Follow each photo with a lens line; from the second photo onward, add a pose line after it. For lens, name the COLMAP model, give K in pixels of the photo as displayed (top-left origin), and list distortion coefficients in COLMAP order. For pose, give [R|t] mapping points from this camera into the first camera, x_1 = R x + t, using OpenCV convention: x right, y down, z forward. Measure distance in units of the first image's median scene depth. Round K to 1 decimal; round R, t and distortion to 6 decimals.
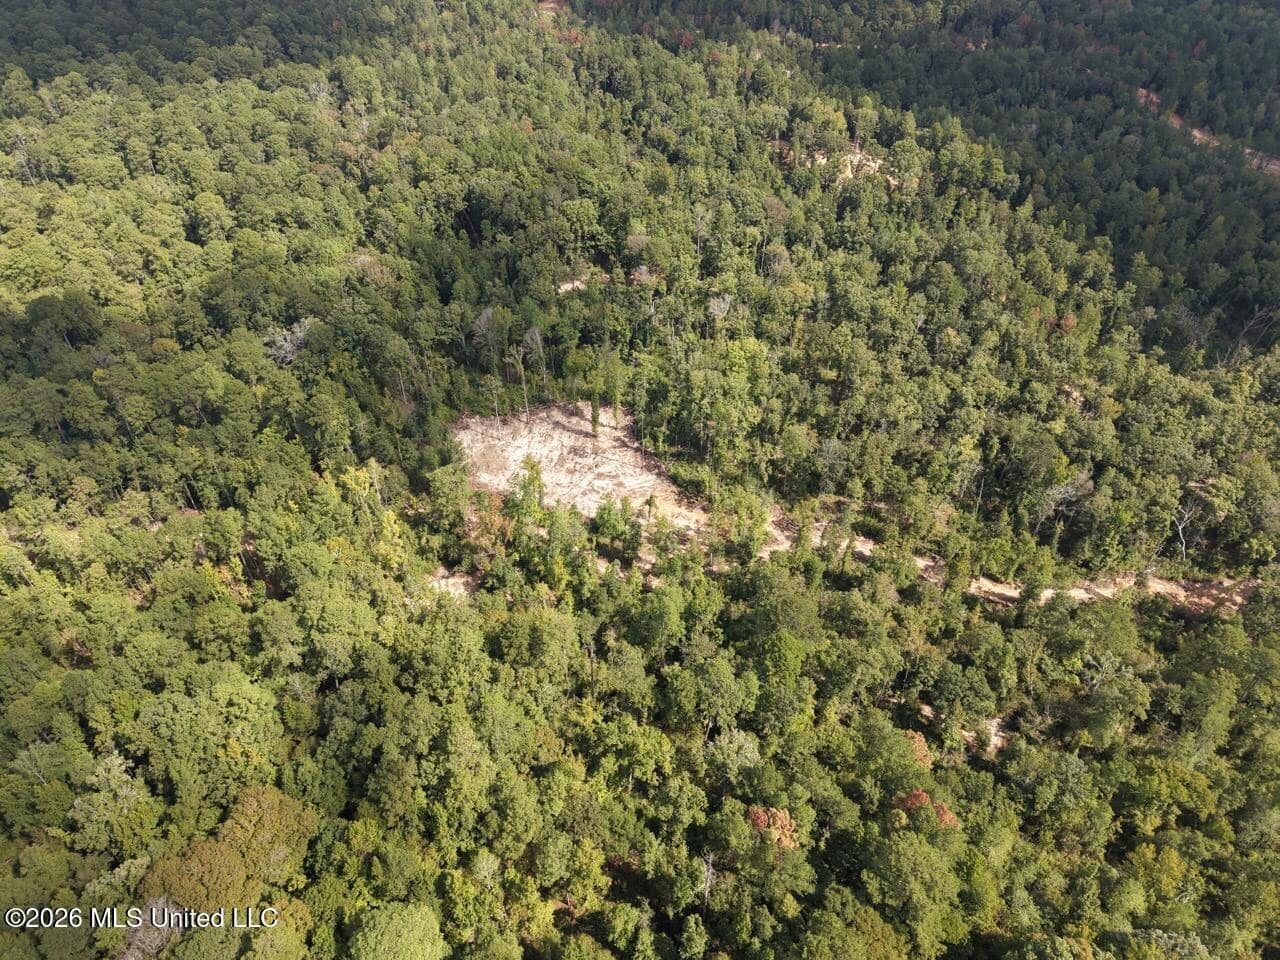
lens RADIAL K [[846.0, 0, 641.5], [0, 846.0, 482.6], [0, 0, 1]] dist [0.011254, -0.009460]
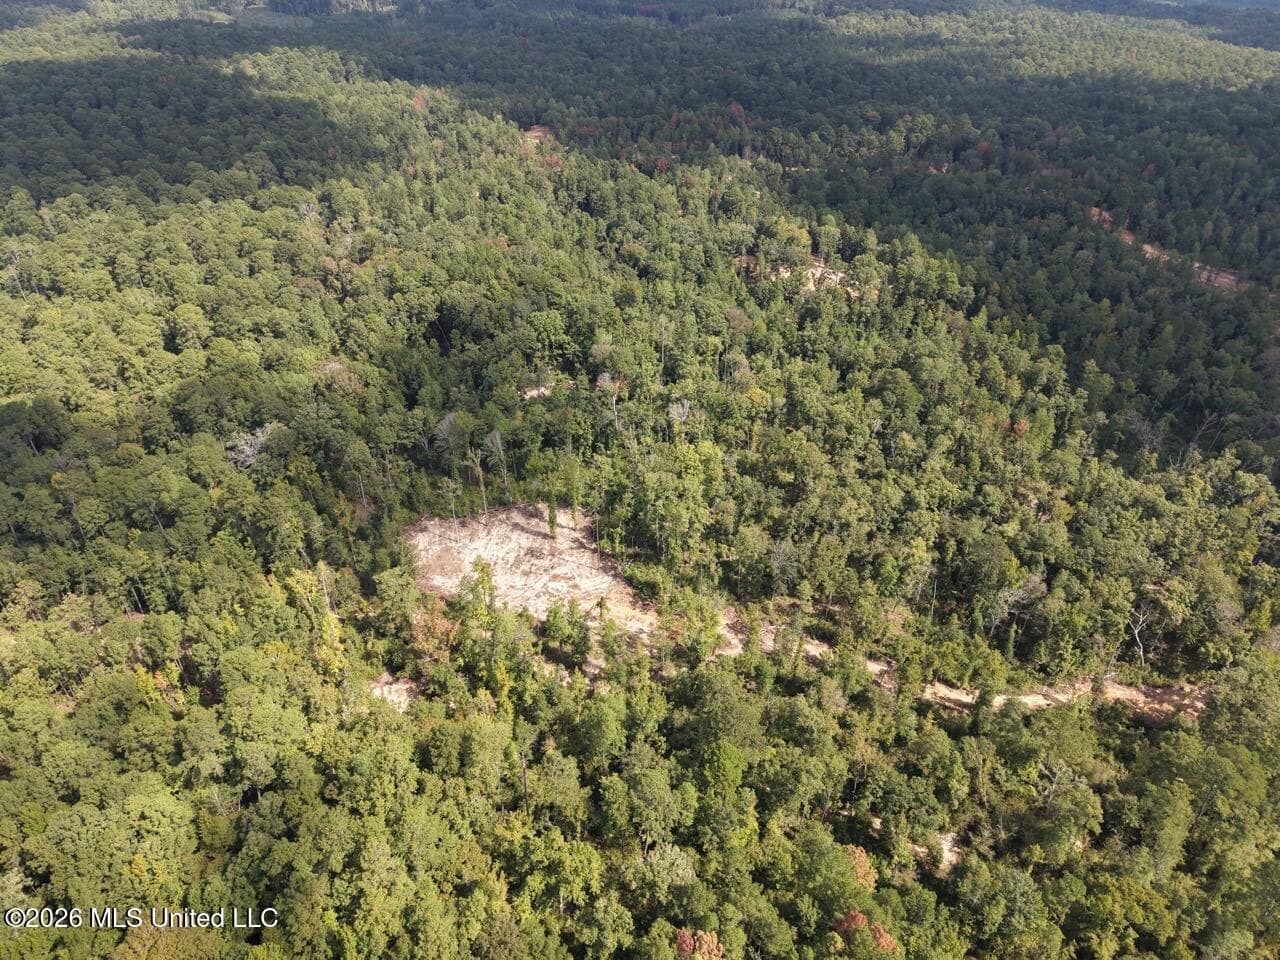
lens RADIAL K [[846.0, 0, 641.5], [0, 846.0, 482.6], [0, 0, 1]] dist [0.011254, -0.009460]
pose [[1.000000, -0.000678, -0.000113, 0.055919], [0.000660, 0.992579, -0.121600, 0.001008], [0.000195, 0.121600, 0.992579, -0.001789]]
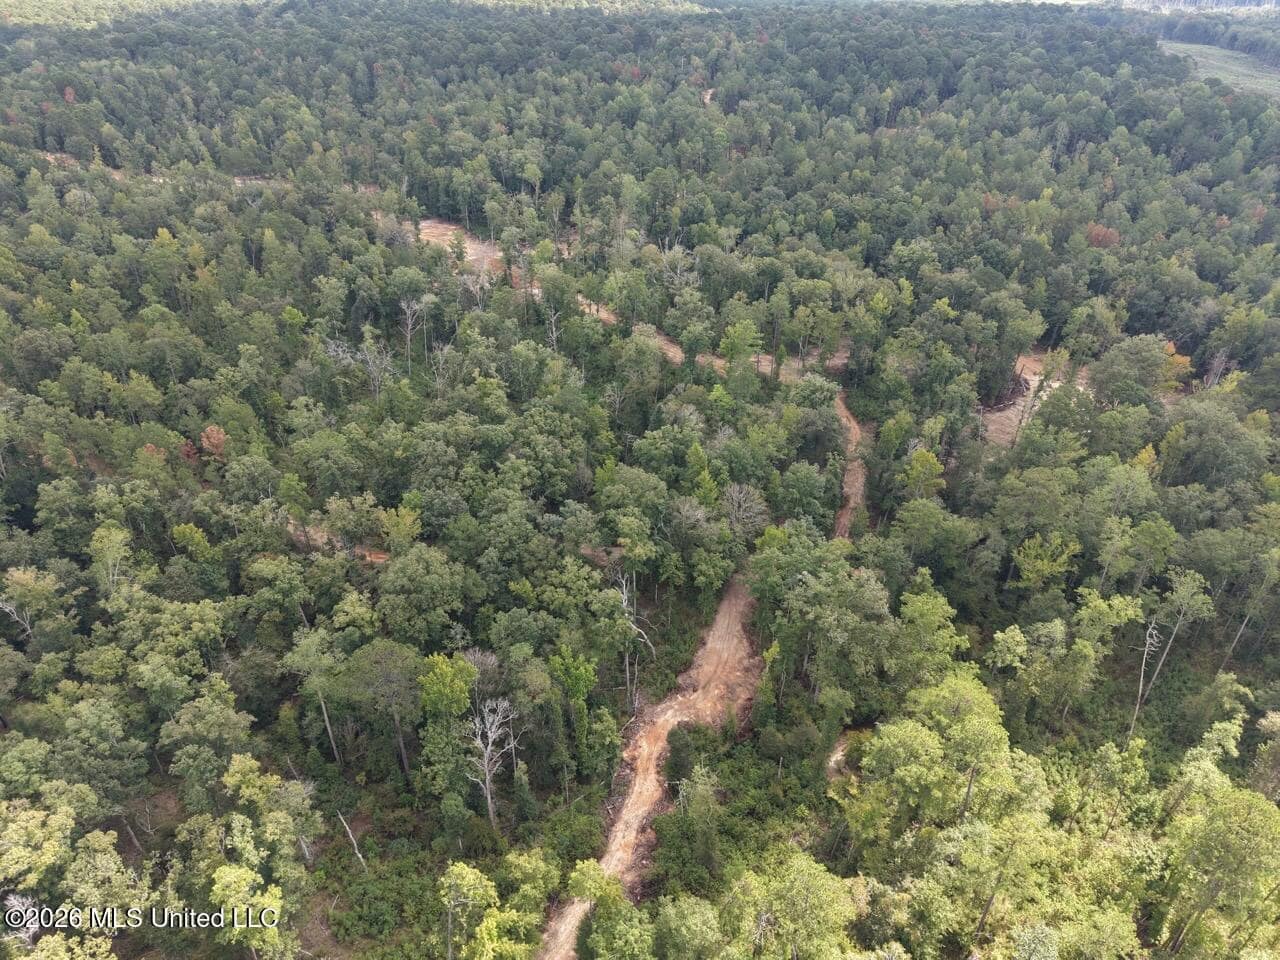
lens RADIAL K [[846.0, 0, 641.5], [0, 846.0, 482.6], [0, 0, 1]] dist [0.011254, -0.009460]
pose [[0.429520, -0.506133, 0.747892, 0.225624], [0.594655, 0.781796, 0.187563, -0.122216], [-0.679631, 0.364175, 0.636772, 0.542257]]
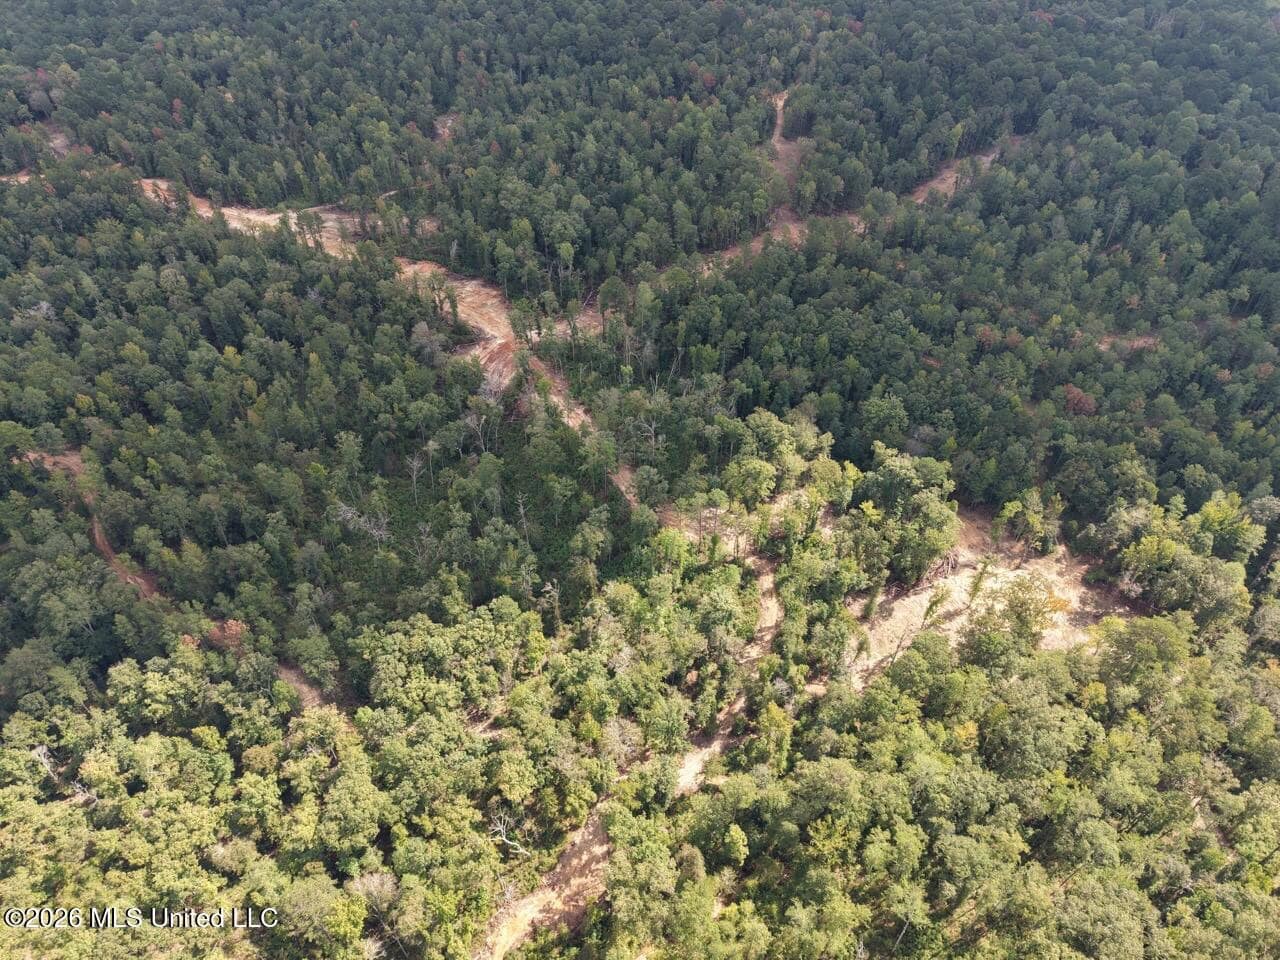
lens RADIAL K [[846.0, 0, 641.5], [0, 846.0, 482.6], [0, 0, 1]] dist [0.011254, -0.009460]
pose [[0.566301, -0.565841, 0.599273, 0.391950], [0.545150, 0.802482, 0.242557, -0.326275], [-0.618155, 0.189333, 0.762914, 0.220955]]
